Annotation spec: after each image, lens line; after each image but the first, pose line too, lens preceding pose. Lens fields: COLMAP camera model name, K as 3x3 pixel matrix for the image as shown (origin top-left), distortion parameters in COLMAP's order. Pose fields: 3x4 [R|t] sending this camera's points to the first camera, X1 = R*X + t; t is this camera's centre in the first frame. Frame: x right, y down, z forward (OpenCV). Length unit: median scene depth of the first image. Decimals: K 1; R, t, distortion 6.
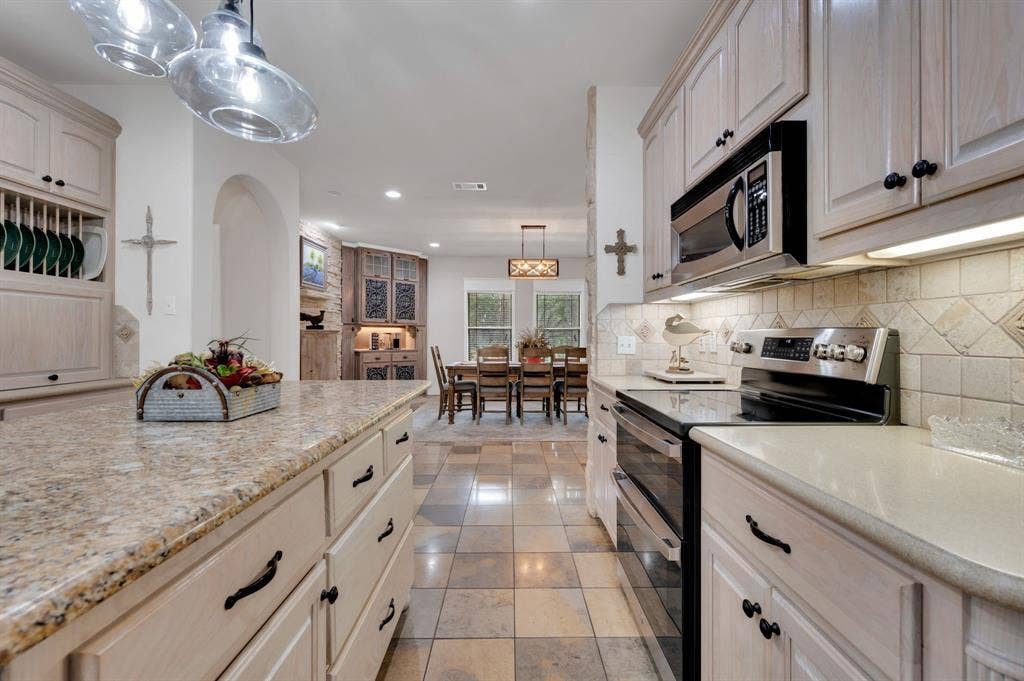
lens RADIAL K [[407.0, 0, 504.4], [0, 407.0, 334.6], [0, 0, 1]] dist [-0.001206, -0.000545]
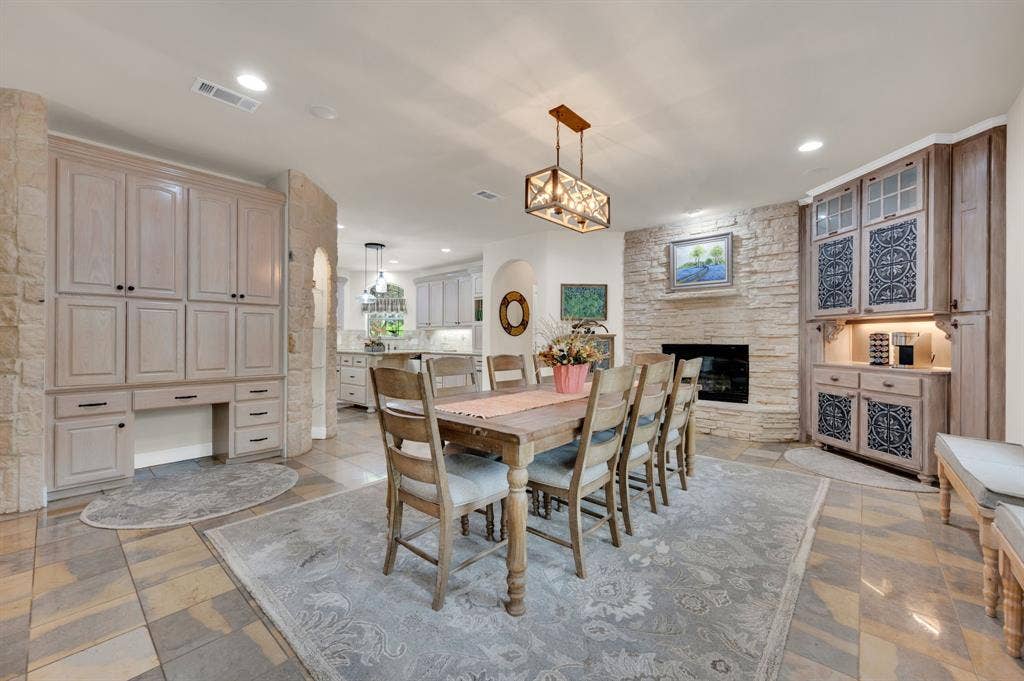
lens RADIAL K [[407.0, 0, 517.0], [0, 407.0, 341.1], [0, 0, 1]] dist [-0.001206, -0.000545]
pose [[-0.642617, 0.003225, -0.766180, 0.649309], [0.001024, 0.999994, 0.003351, 0.006288], [0.766187, 0.001369, -0.642617, 1.639749]]
